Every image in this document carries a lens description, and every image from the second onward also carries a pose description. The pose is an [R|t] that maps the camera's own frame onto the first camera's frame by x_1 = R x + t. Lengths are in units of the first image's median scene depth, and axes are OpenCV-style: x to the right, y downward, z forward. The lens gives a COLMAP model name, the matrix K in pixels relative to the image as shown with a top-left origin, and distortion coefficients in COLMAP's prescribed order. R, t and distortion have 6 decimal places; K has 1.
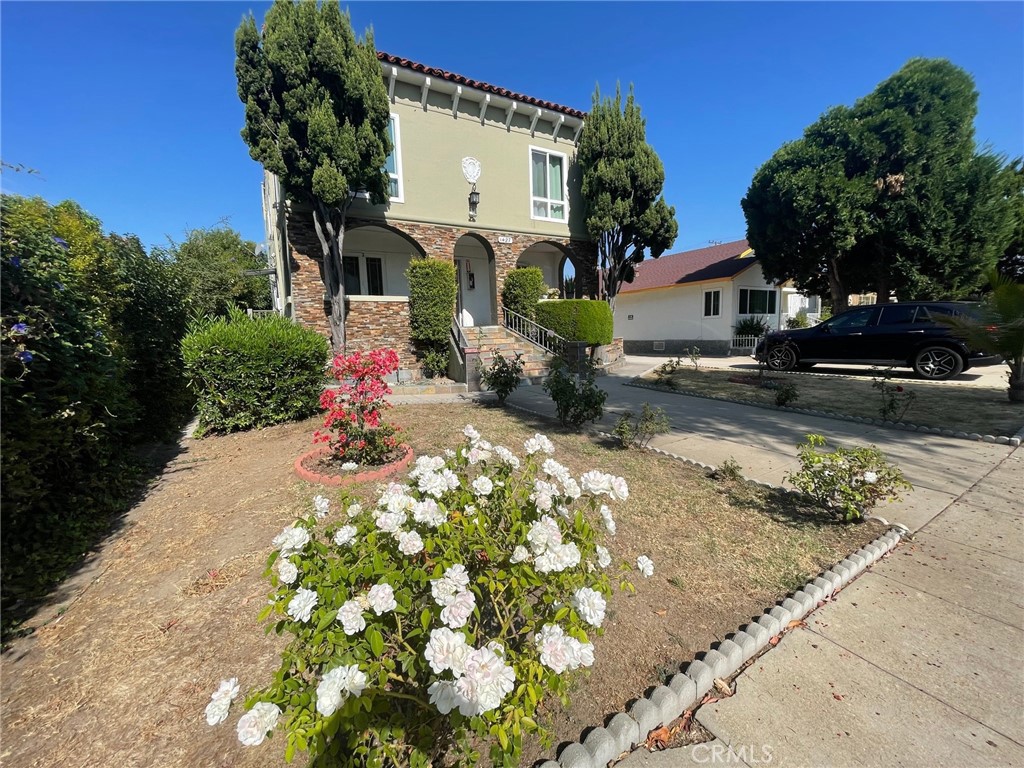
lens RADIAL K [[413.3, 0, 508.4], [0, 413.3, 383.6], [0, 0, 1]] dist [-0.004480, 0.000631]
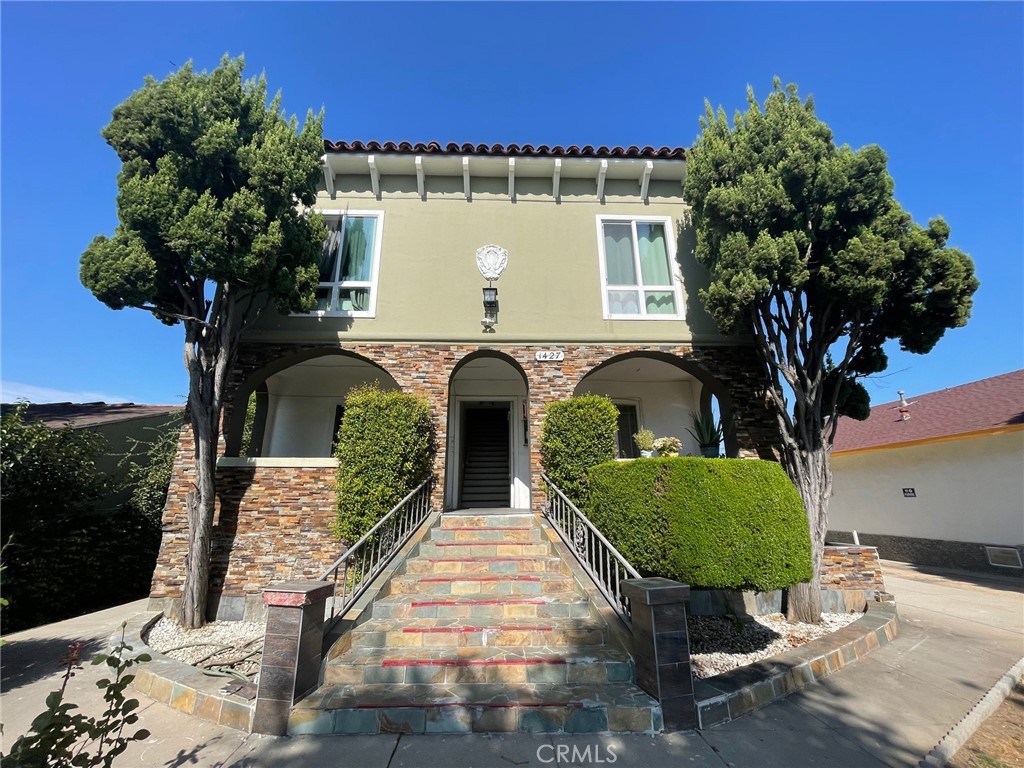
lens RADIAL K [[413.3, 0, 508.4], [0, 413.3, 383.6], [0, 0, 1]] dist [-0.004480, 0.000631]
pose [[0.877479, -0.105136, -0.467949, 0.214510], [-0.083758, 0.927093, -0.365354, -0.107955], [0.472244, 0.359785, 0.804699, 0.565084]]
